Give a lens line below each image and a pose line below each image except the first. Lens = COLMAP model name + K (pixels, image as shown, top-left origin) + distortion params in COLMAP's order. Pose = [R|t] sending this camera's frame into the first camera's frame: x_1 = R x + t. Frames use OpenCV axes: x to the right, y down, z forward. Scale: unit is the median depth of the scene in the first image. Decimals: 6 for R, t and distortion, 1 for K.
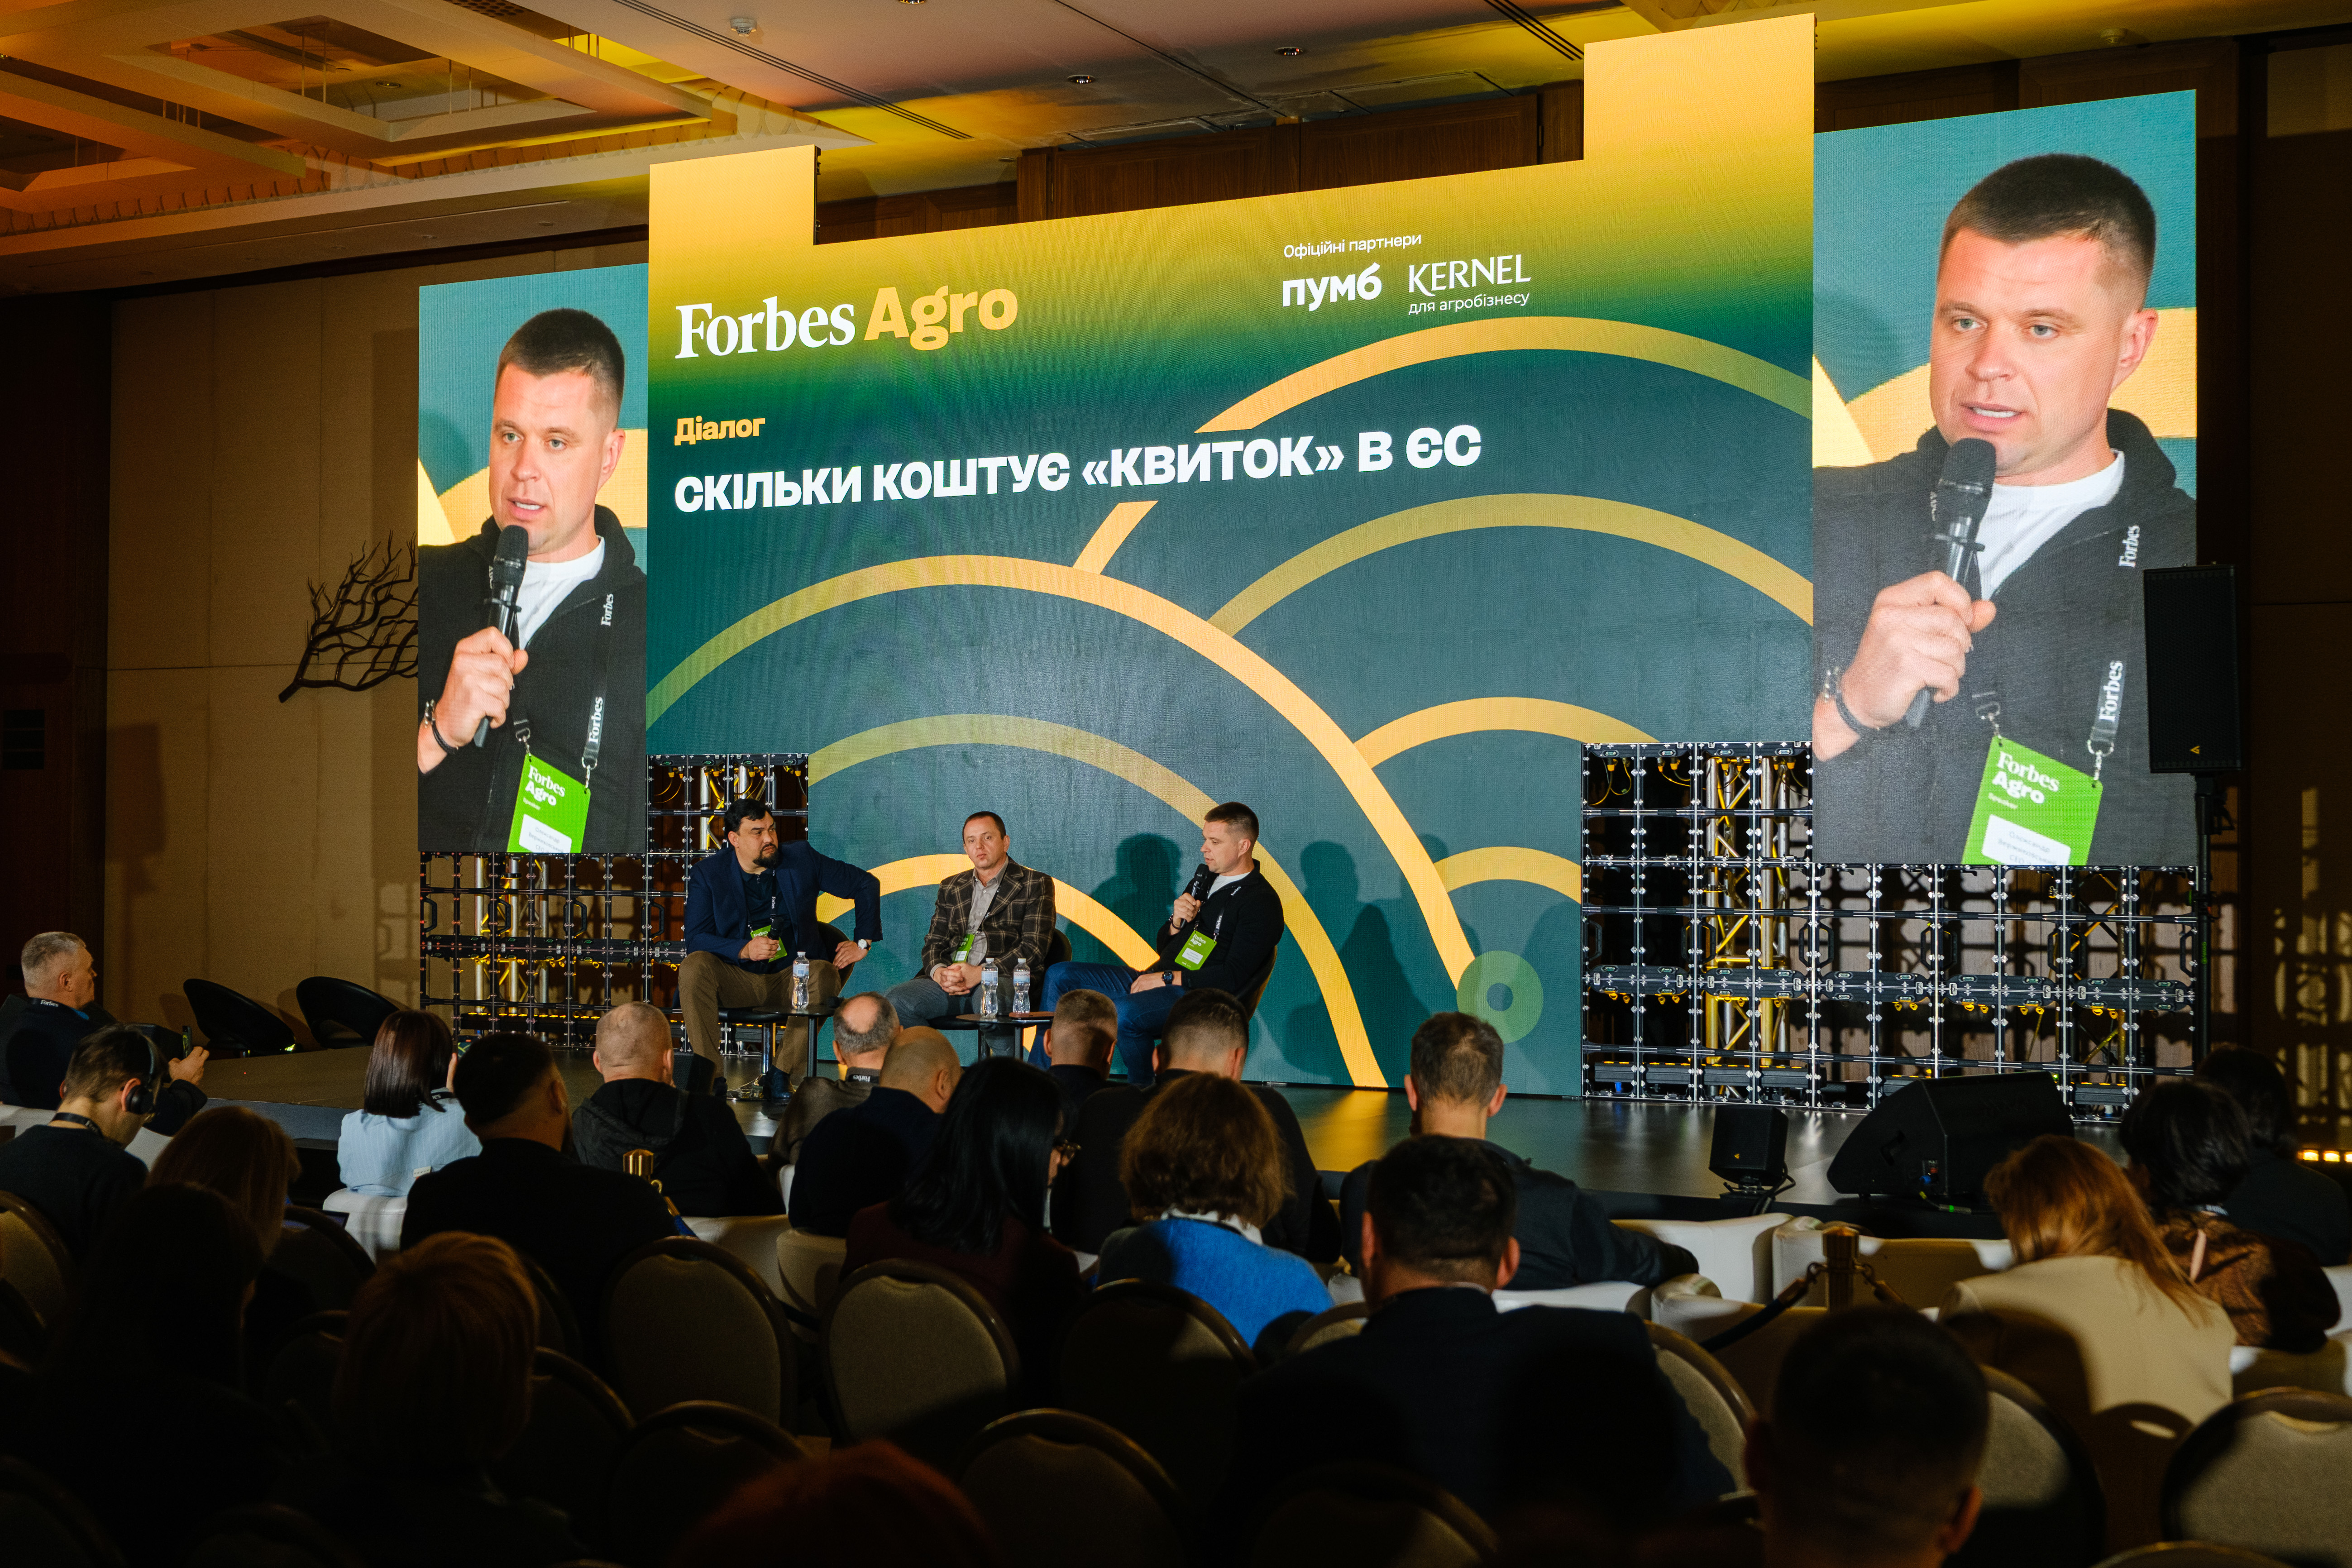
lens RADIAL K [[2902.2, 0, 1176.0], [0, 2902.2, 784.0], [0, 0, 1]] dist [0.008546, 0.018366]
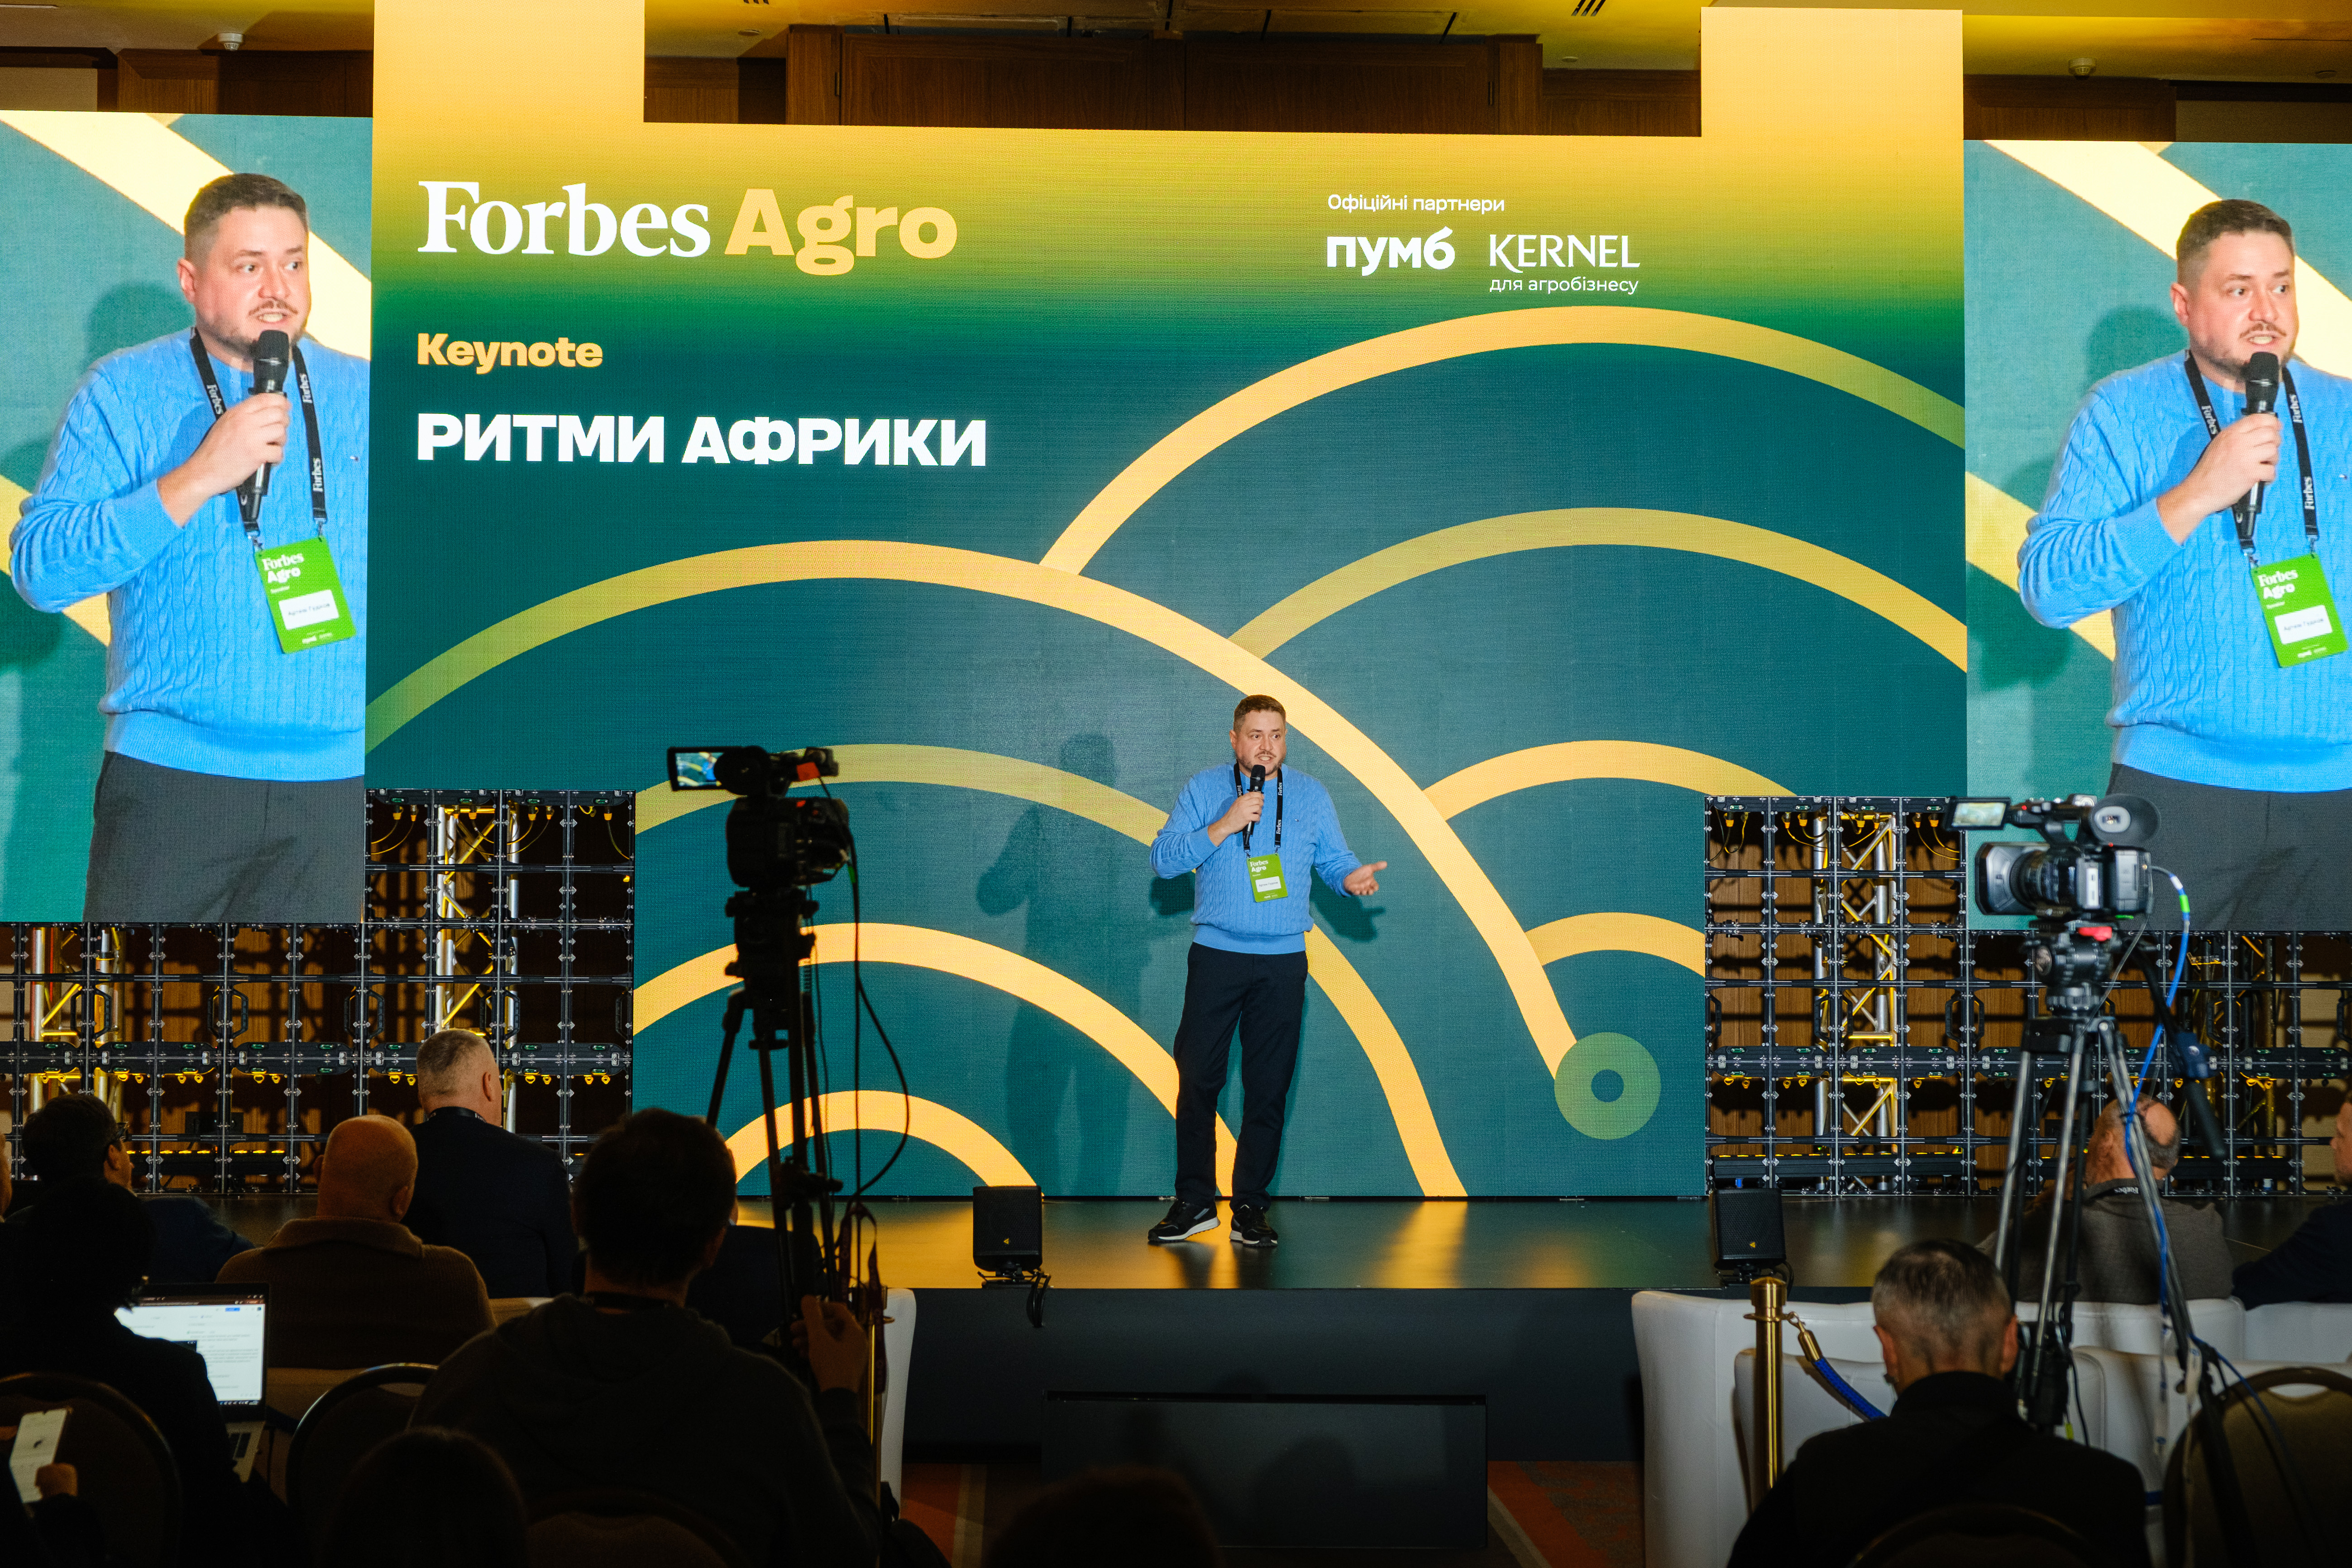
lens RADIAL K [[3147.1, 0, 1176.0], [0, 3147.1, 784.0], [0, 0, 1]] dist [0.009127, -0.021494]
pose [[0.863413, 0.017579, 0.504192, -0.441402], [-0.009211, 0.999775, -0.019084, 0.002235], [-0.504414, 0.011833, 0.863381, 0.232675]]
